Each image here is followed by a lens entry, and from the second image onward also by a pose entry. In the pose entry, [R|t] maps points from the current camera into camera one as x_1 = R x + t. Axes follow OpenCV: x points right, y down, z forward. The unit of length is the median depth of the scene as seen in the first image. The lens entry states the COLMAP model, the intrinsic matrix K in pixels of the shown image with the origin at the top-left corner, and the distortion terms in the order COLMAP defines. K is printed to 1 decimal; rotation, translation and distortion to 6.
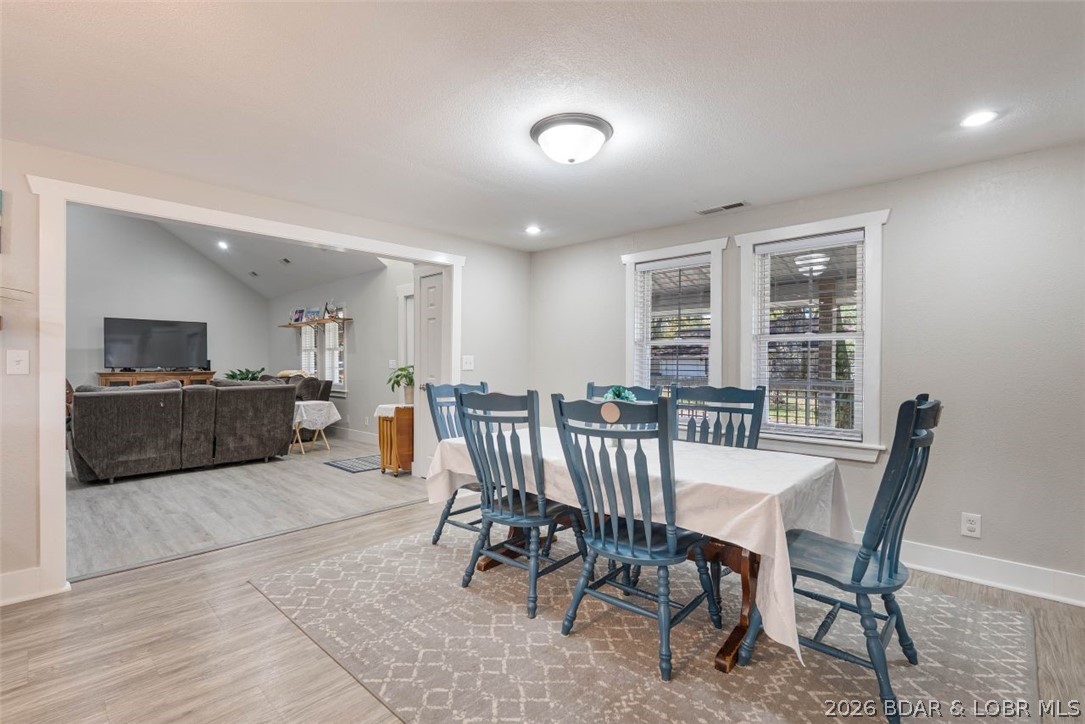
lens RADIAL K [[491.3, 0, 543.1], [0, 491.3, 366.0], [0, 0, 1]] dist [0.002264, -0.008369]
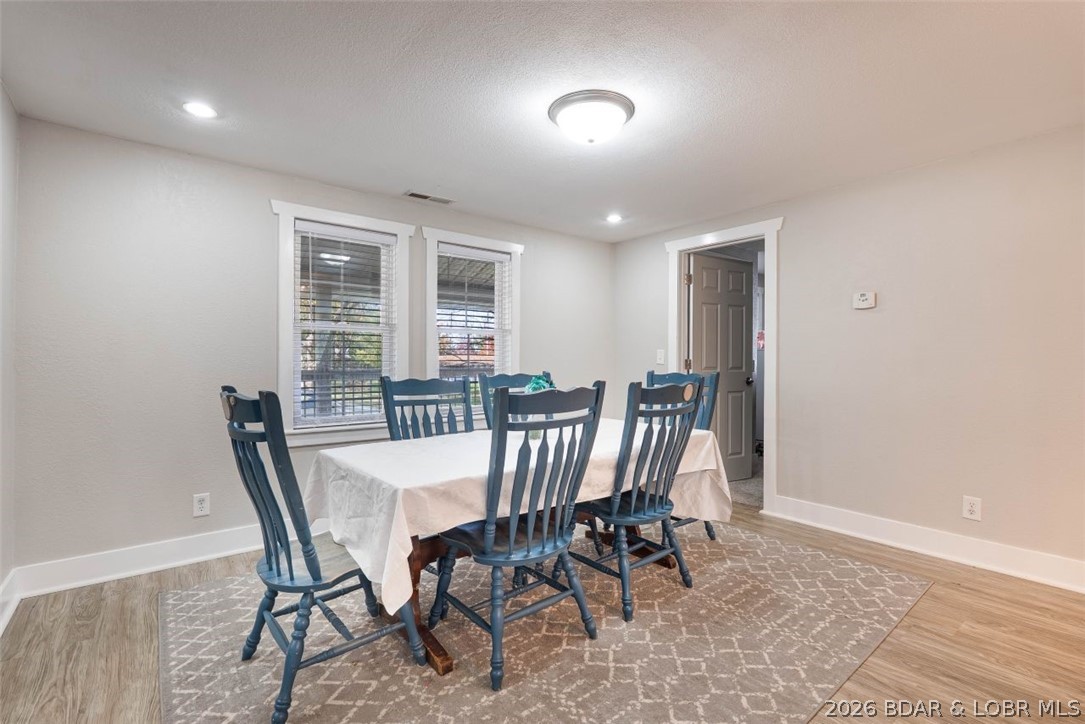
lens RADIAL K [[491.3, 0, 543.1], [0, 491.3, 366.0], [0, 0, 1]] dist [0.002264, -0.008369]
pose [[0.132973, -0.011836, 0.991049, -0.769189], [-0.004816, 0.999909, 0.012588, 0.007891], [-0.991108, -0.006447, 0.132904, 0.823996]]
